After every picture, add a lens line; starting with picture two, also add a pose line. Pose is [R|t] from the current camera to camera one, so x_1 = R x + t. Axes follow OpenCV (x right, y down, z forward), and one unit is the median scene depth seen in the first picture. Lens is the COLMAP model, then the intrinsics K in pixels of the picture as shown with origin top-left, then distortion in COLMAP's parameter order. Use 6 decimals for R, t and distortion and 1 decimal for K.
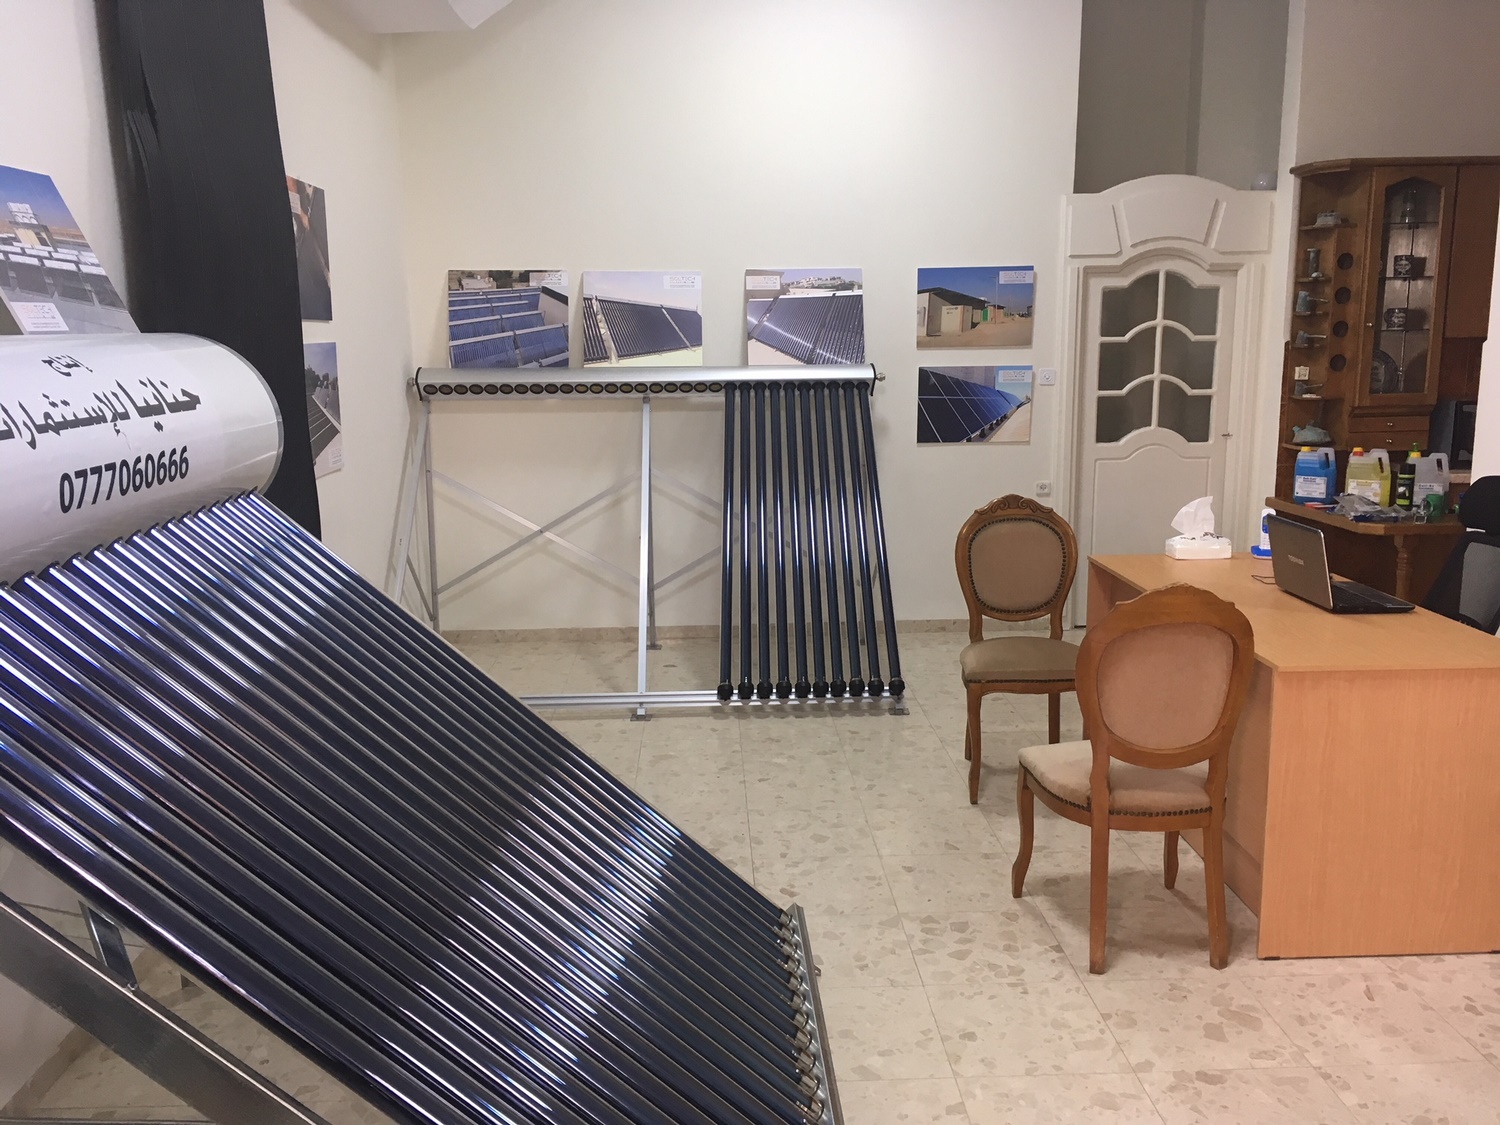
lens RADIAL K [[1273.4, 0, 753.1], [0, 1273.4, 565.5], [0, 0, 1]] dist [0.068717, -0.093655]
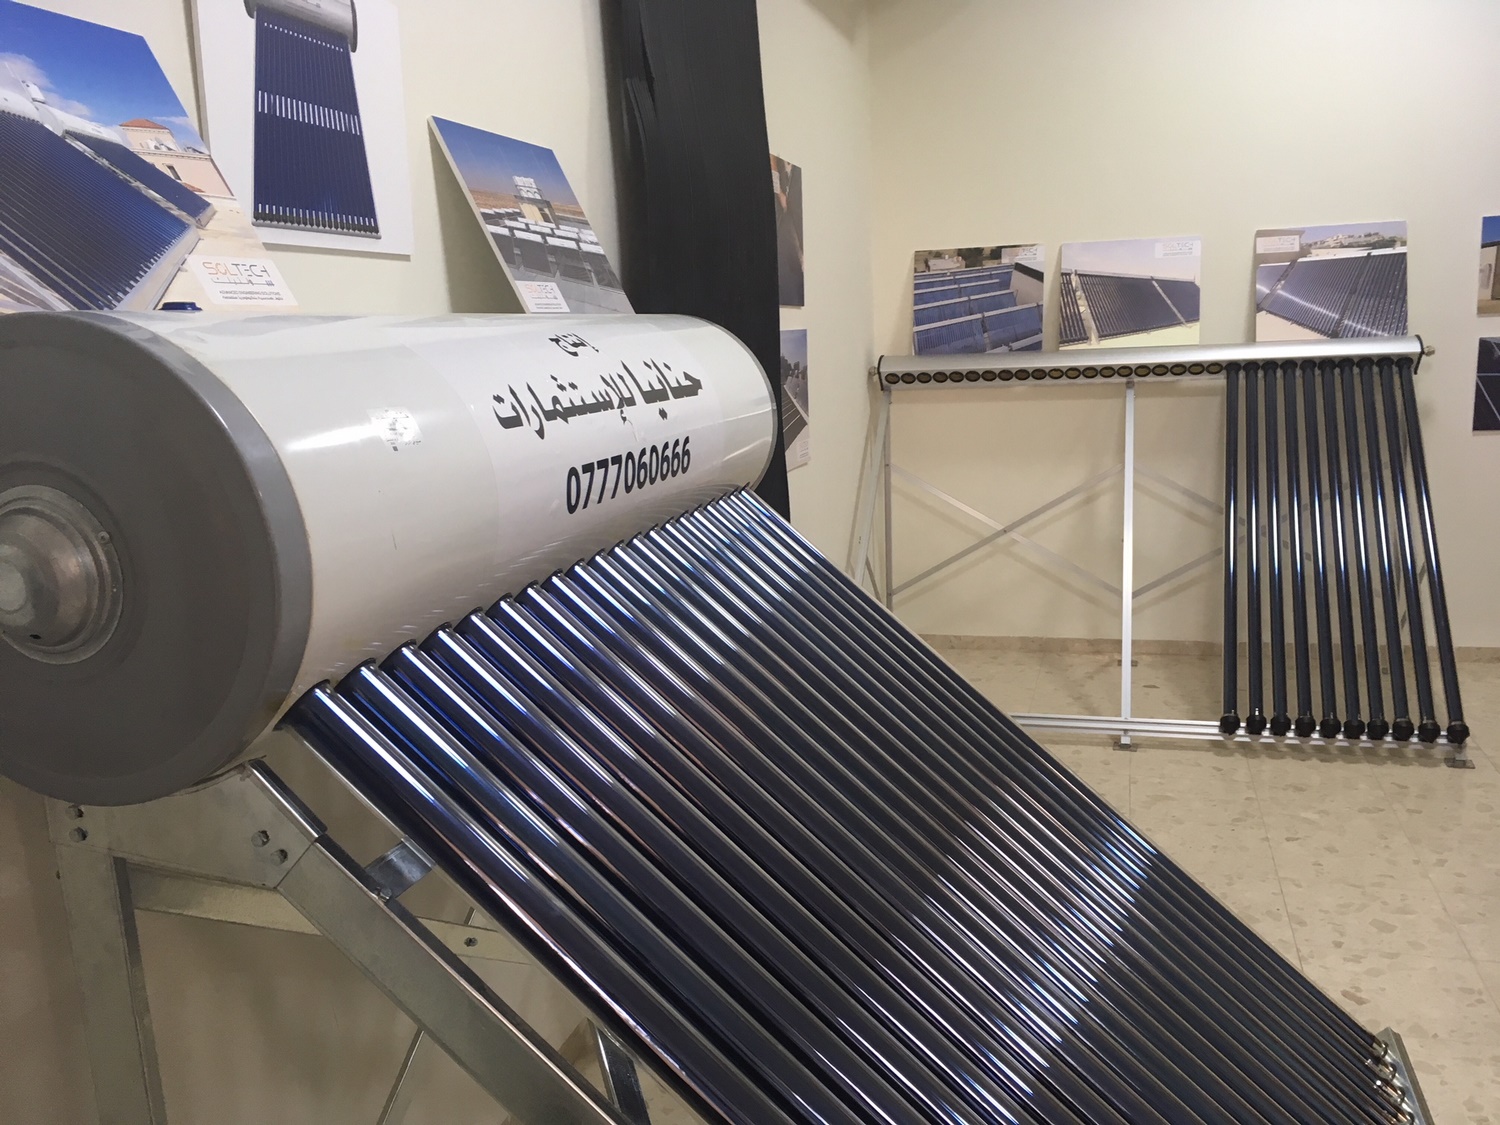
lens RADIAL K [[1273.4, 0, 753.1], [0, 1273.4, 565.5], [0, 0, 1]] dist [0.068717, -0.093655]
pose [[0.947968, 0.027808, -0.317148, -0.046669], [-0.026310, 0.999613, 0.009008, -0.005354], [0.317275, -0.000195, 0.948333, 0.073186]]
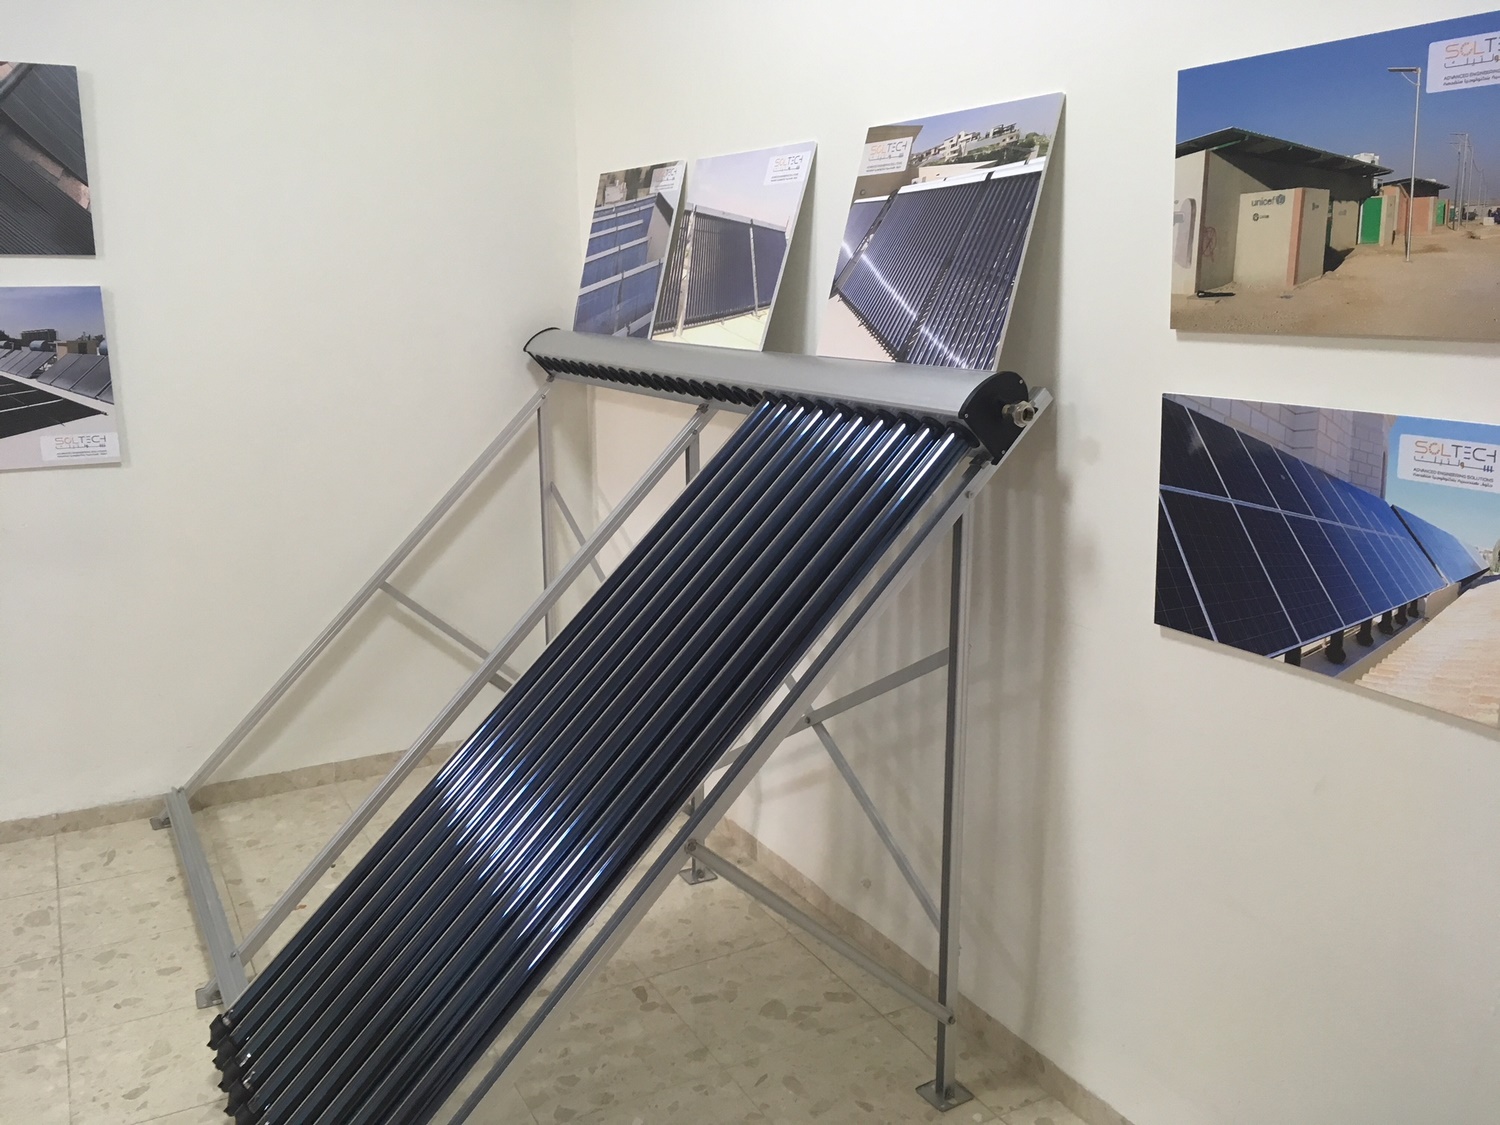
lens RADIAL K [[1273.4, 0, 753.1], [0, 1273.4, 565.5], [0, 0, 1]] dist [0.068717, -0.093655]
pose [[0.443107, 0.206577, -0.872343, 0.384758], [-0.160302, 0.975663, 0.149618, -0.150425], [0.882020, 0.073542, 0.465438, 0.793498]]
